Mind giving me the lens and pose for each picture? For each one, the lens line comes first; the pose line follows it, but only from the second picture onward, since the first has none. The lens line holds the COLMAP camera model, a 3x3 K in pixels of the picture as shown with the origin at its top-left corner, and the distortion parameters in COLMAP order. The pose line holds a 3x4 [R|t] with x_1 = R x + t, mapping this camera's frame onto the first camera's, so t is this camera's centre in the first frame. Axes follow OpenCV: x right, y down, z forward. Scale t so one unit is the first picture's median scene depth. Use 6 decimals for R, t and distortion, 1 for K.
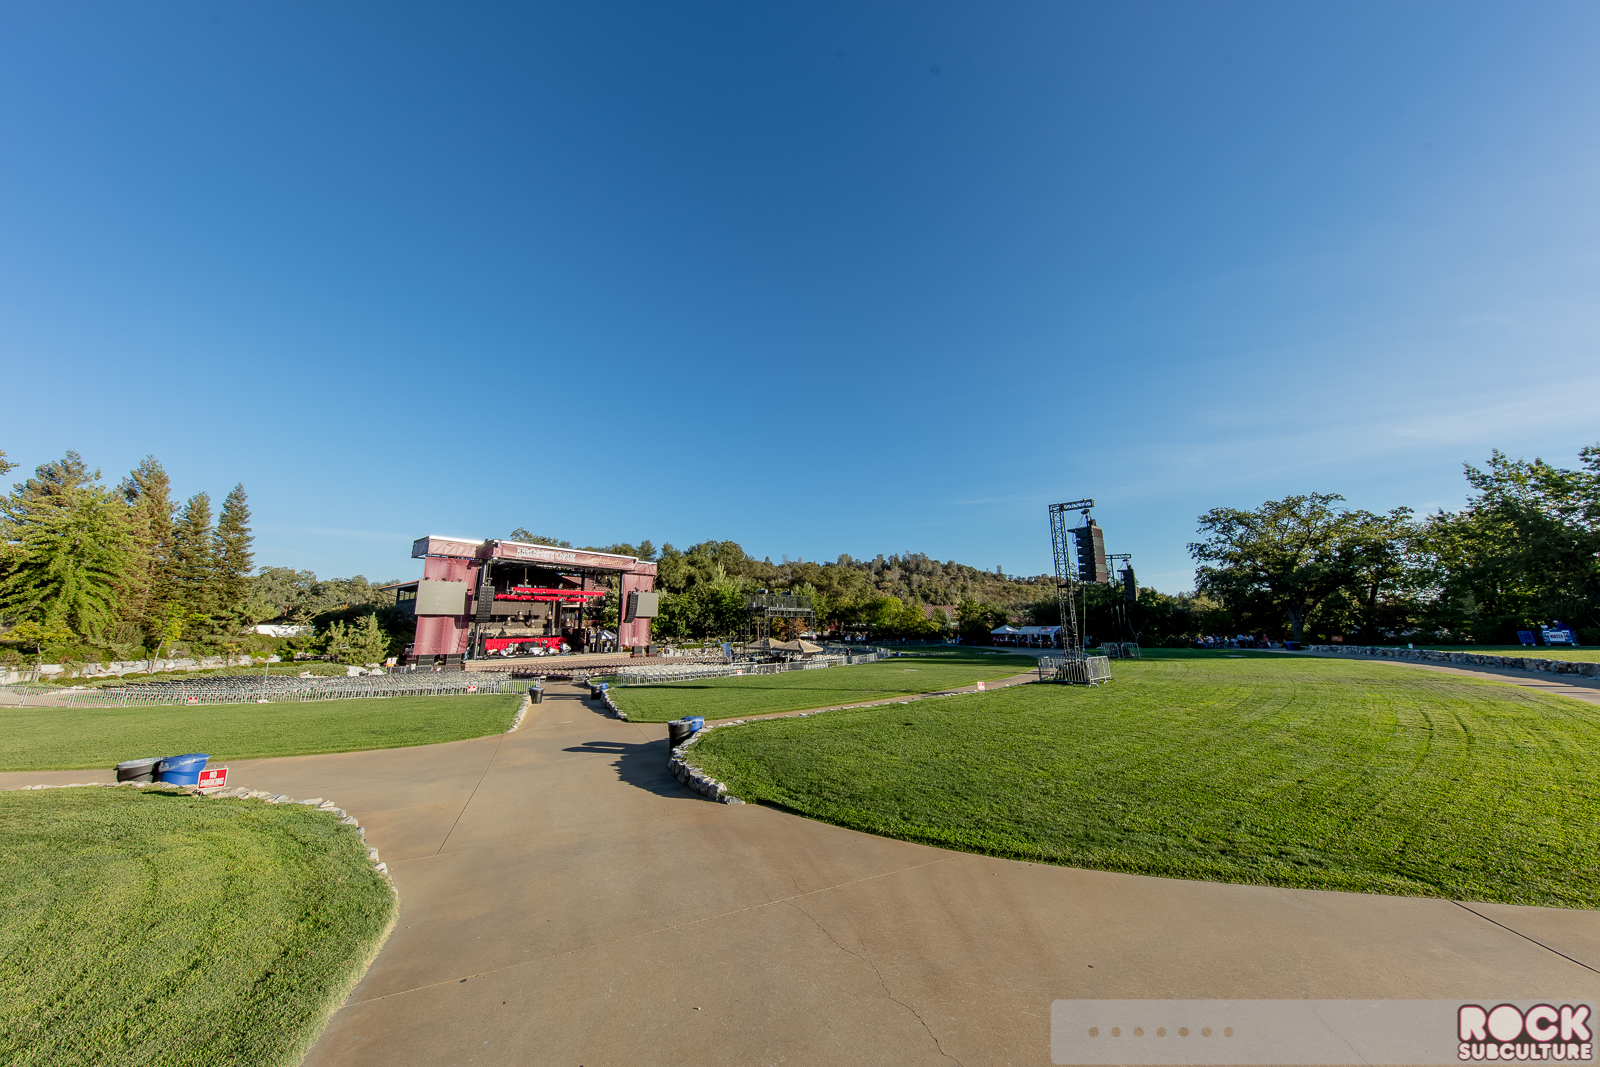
lens RADIAL K [[499.9, 0, 804.6], [0, 499.9, 536.3], [0, 0, 1]] dist [0.003695, 0.000248]
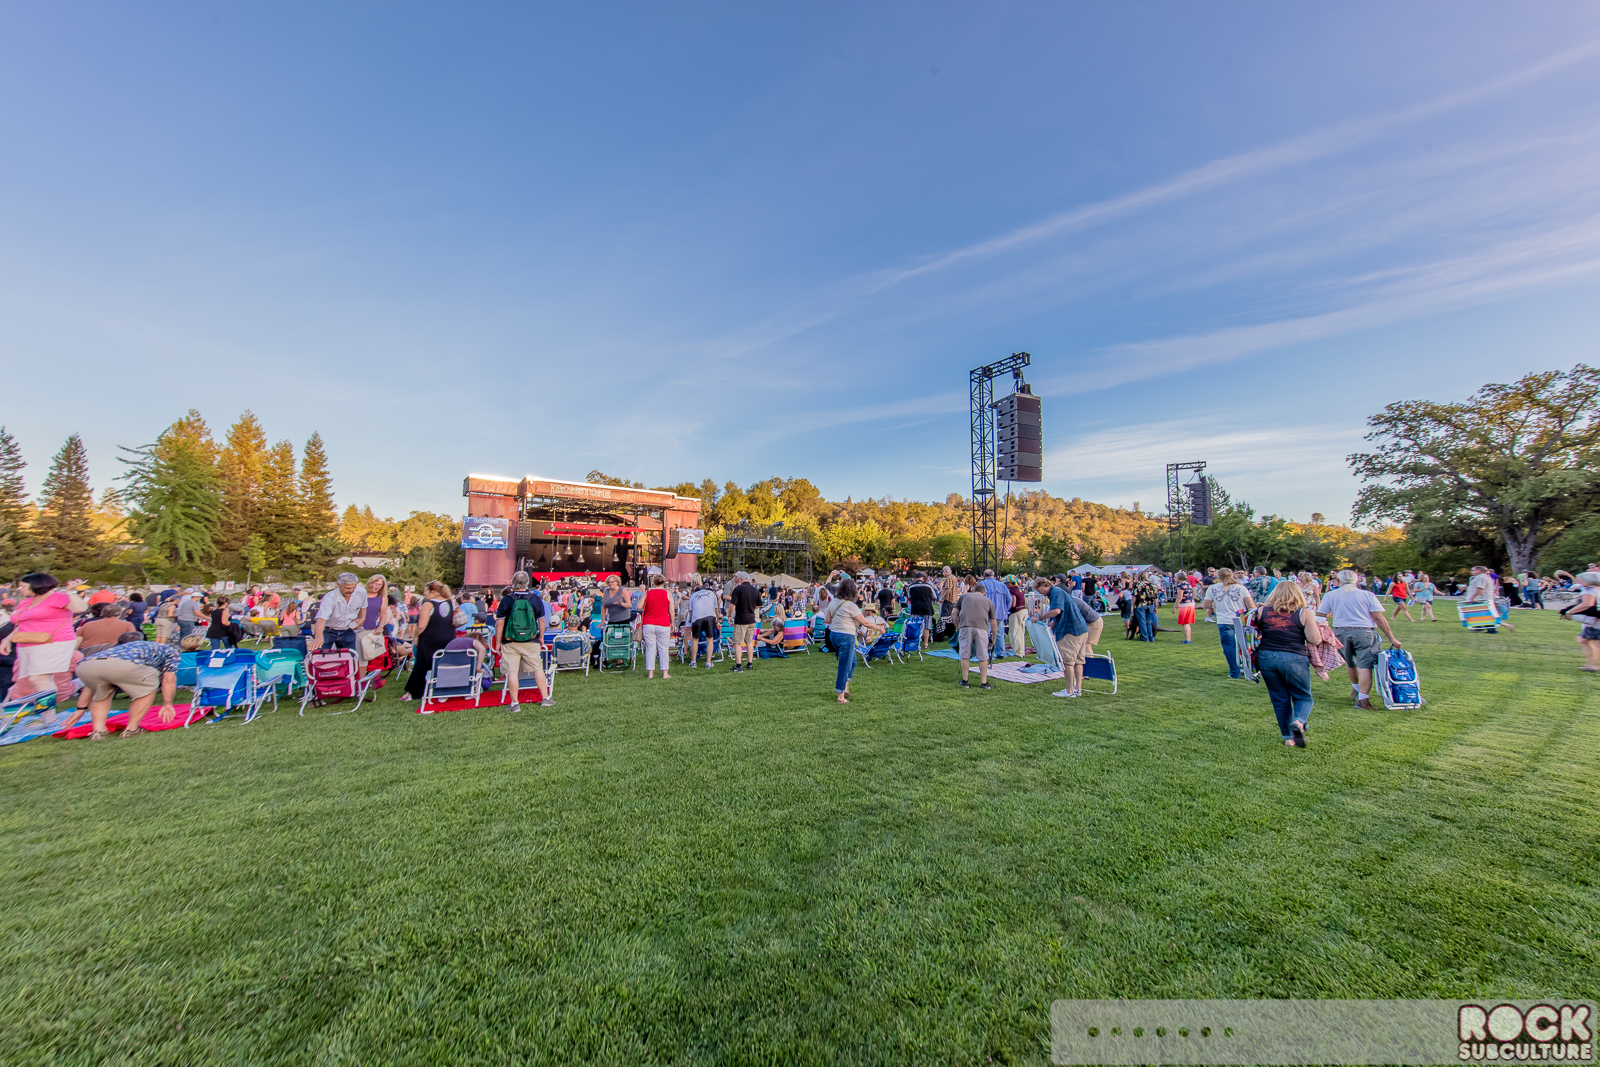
lens RADIAL K [[499.9, 0, 803.2], [0, 499.9, 529.8], [0, 0, 1]] dist [0.003695, 0.000248]
pose [[0.975329, -0.006596, -0.220658, 0.150605], [0.029227, 0.994613, 0.099453, 0.026942], [0.218814, -0.103449, 0.970267, 0.103720]]
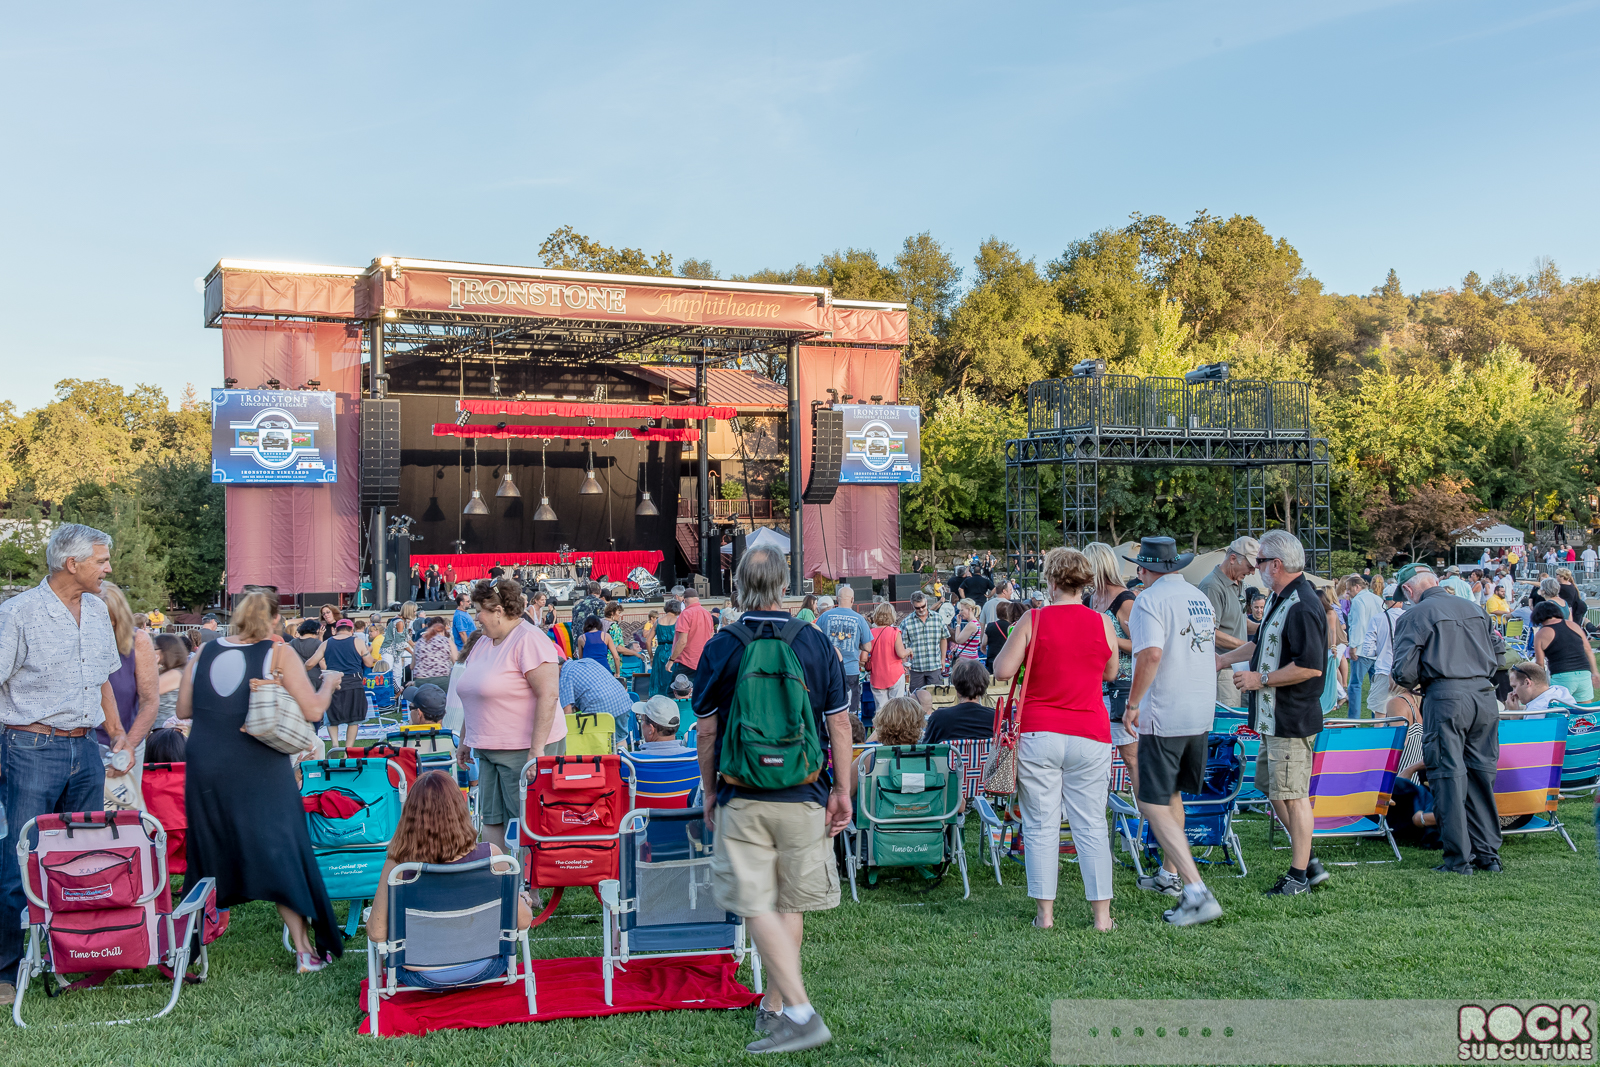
lens RADIAL K [[1665.8, 0, 842.6], [0, 1665.8, 516.2], [0, 0, 1]] dist [0.023742, 0.000000]
pose [[0.901633, -0.009902, -0.432389, 0.120170], [0.084481, 0.984513, 0.153616, 0.029061], [0.424171, -0.175034, 0.888506, 0.111250]]
